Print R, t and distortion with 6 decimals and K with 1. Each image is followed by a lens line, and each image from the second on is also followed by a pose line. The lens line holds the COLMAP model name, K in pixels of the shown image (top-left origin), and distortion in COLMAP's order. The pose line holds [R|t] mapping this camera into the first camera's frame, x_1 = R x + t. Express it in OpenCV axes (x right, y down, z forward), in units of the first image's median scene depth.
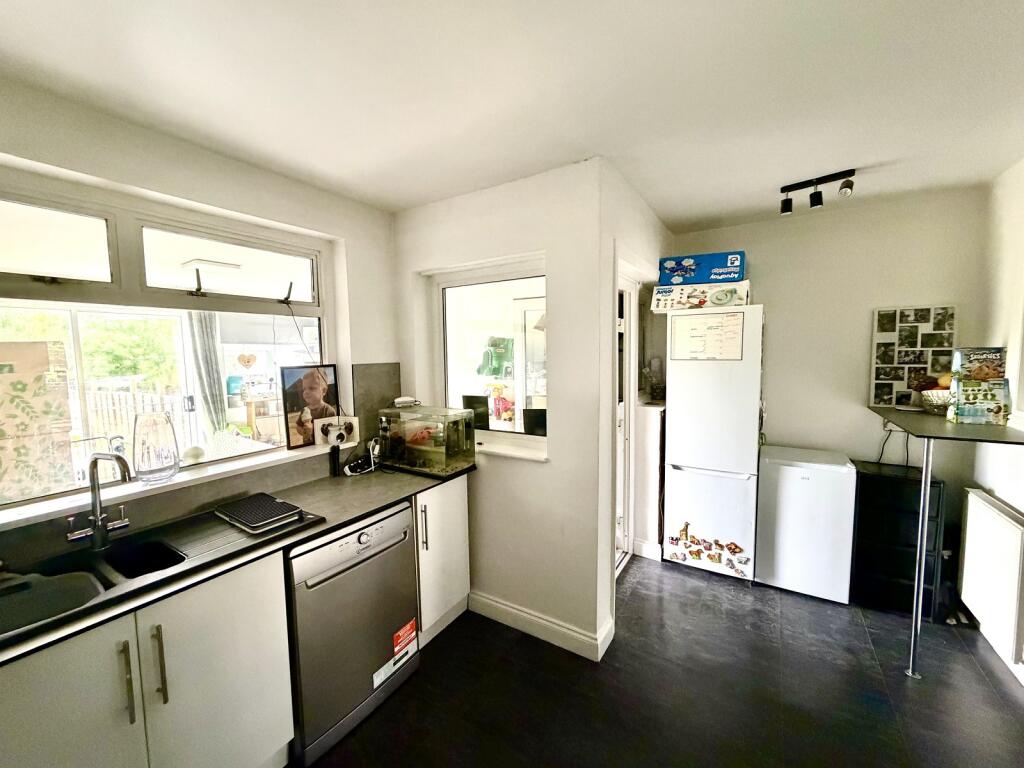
lens RADIAL K [[414.2, 0, 509.6], [0, 414.2, 385.6], [0, 0, 1]] dist [-0.001017, -0.000168]
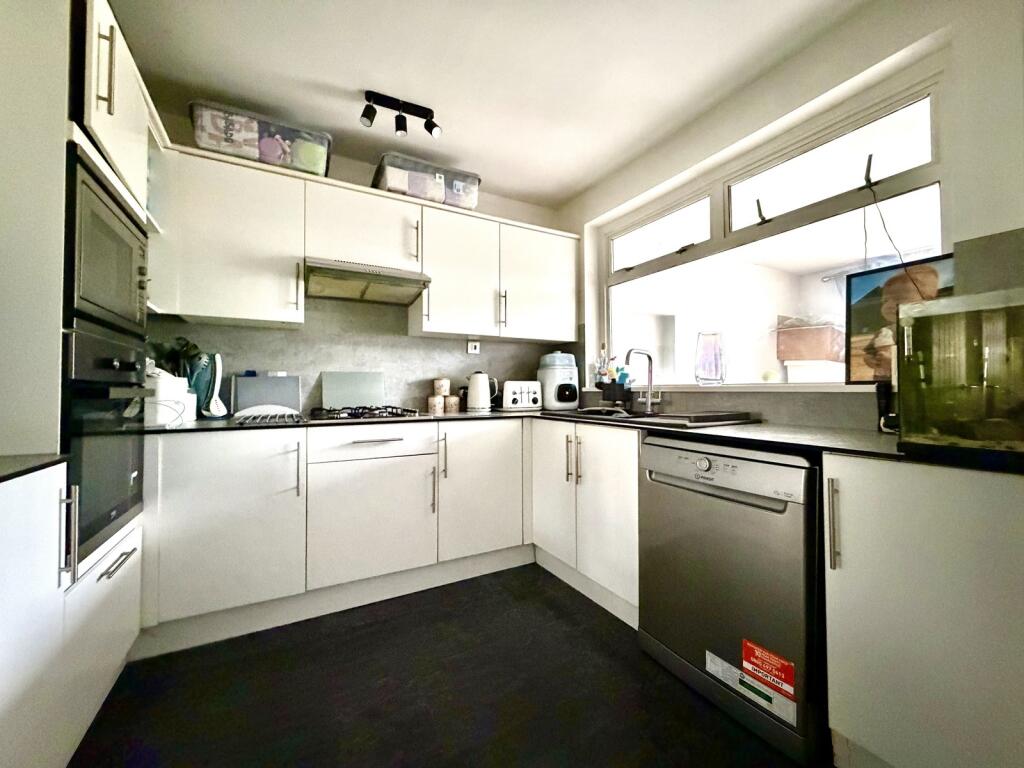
lens RADIAL K [[414.2, 0, 508.5], [0, 414.2, 383.8], [0, 0, 1]] dist [-0.001017, -0.000168]
pose [[-0.487636, 0.007493, -0.873015, 0.420054], [-0.059204, 0.997377, 0.041630, 0.157846], [0.871037, 0.071986, -0.485913, 0.826634]]
